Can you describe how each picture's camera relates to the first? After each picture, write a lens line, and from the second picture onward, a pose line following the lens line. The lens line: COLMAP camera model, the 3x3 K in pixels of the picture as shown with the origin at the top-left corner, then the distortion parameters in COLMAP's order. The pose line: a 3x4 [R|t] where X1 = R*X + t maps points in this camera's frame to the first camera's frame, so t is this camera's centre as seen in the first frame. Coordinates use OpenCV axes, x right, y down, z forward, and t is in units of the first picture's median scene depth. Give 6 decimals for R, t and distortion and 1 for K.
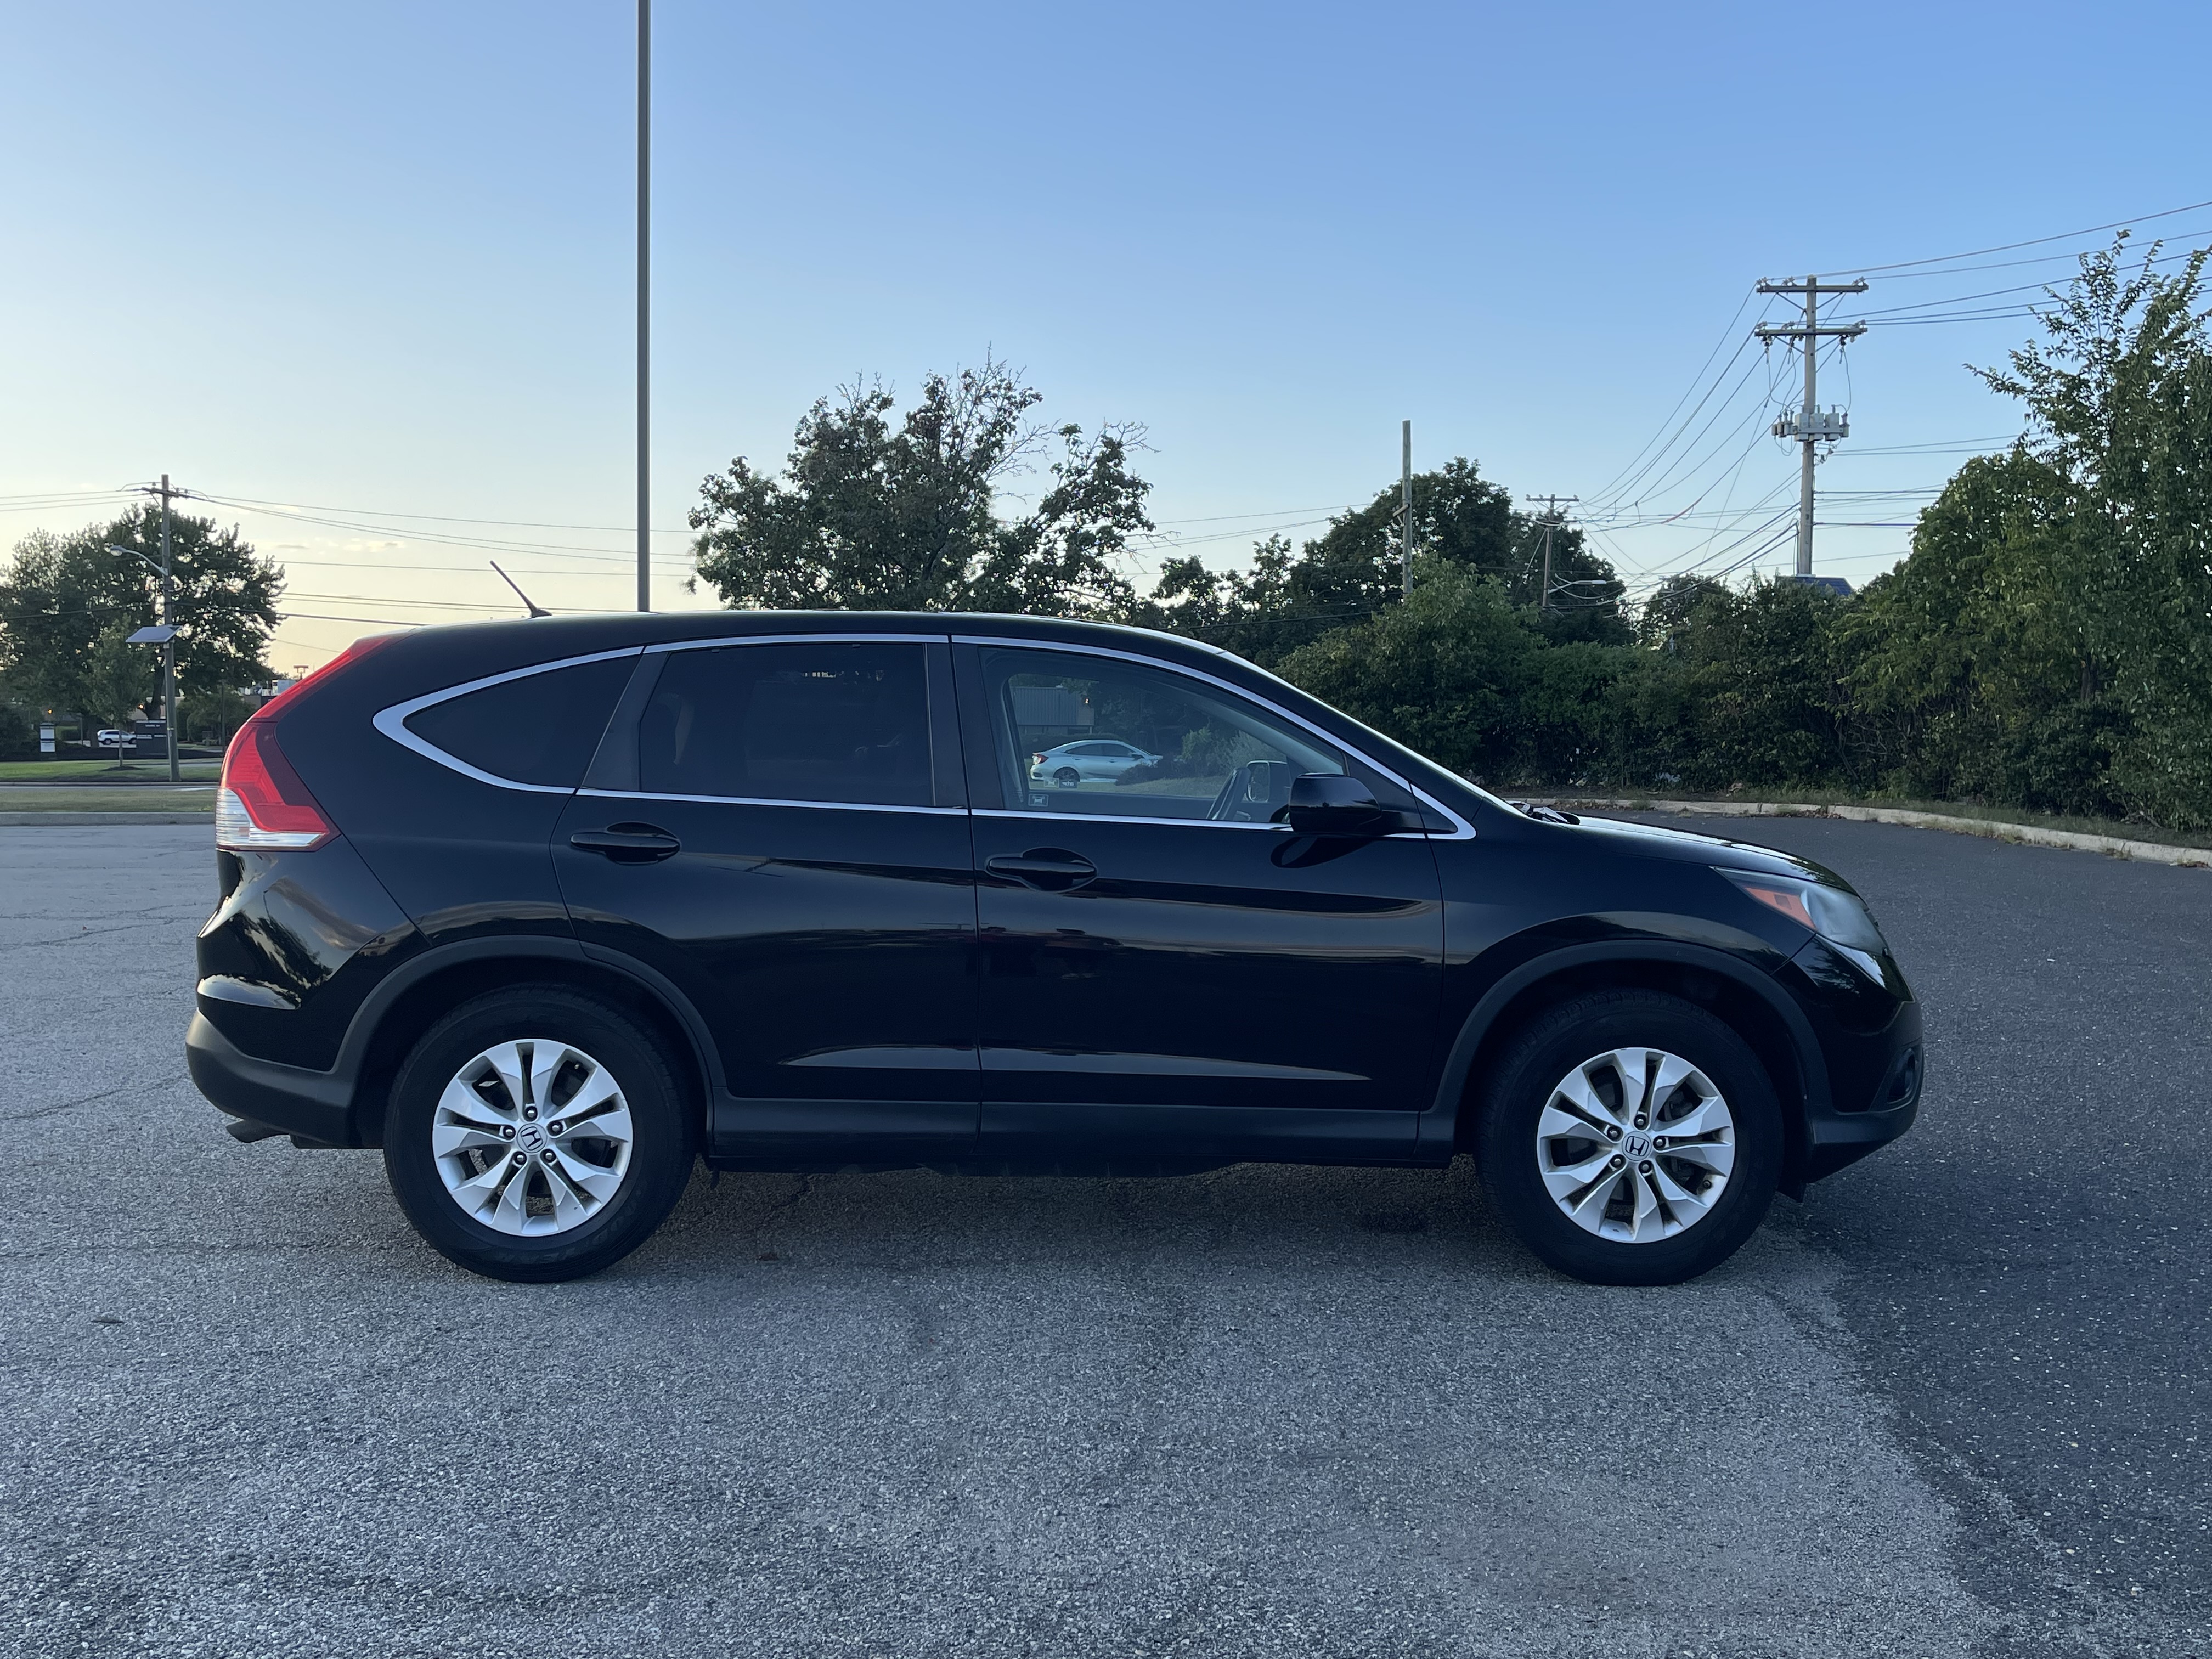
lens RADIAL K [[2037.1, 0, 1117.1], [0, 2037.1, 836.3], [0, 0, 1]] dist [0.037492, 0.000000]
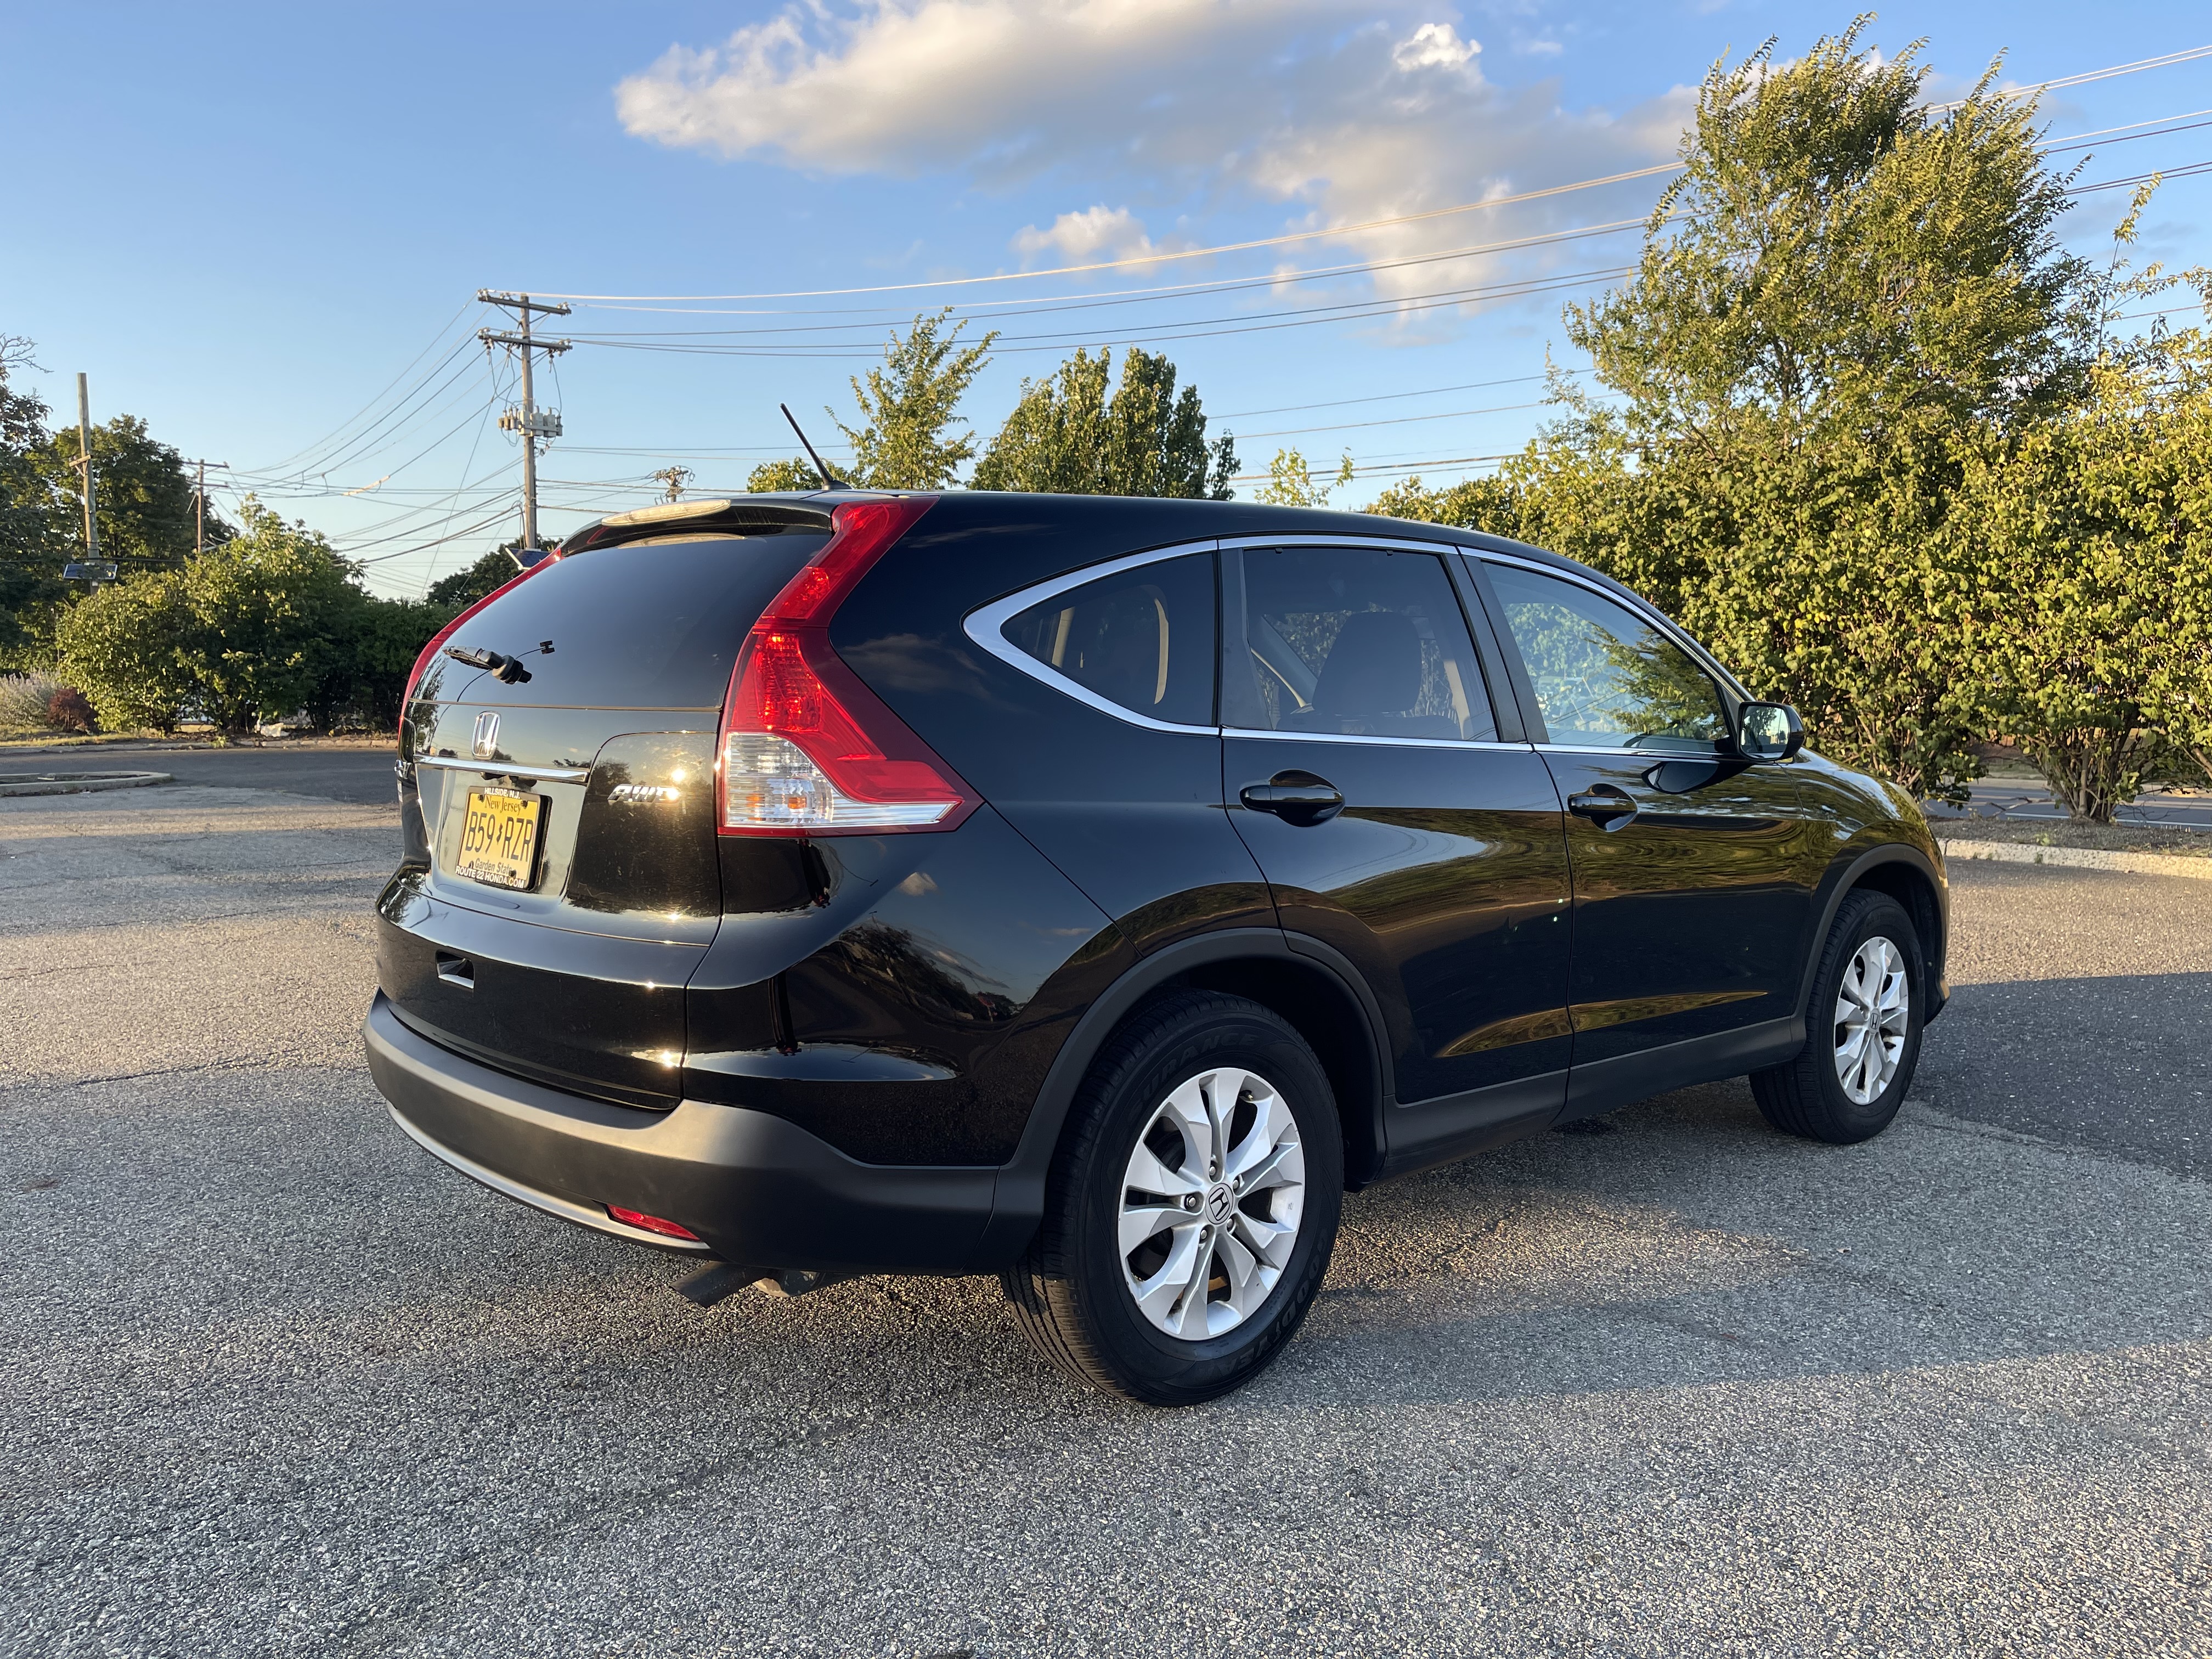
lens RADIAL K [[1664.8, 0, 1098.5], [0, 1664.8, 829.0], [0, 0, 1]] dist [0.036909, -0.053499]
pose [[0.748682, -0.051548, 0.660922, -0.097194], [0.027820, 0.998537, 0.046367, -0.002168], [-0.662345, -0.016327, 0.749021, 0.080035]]
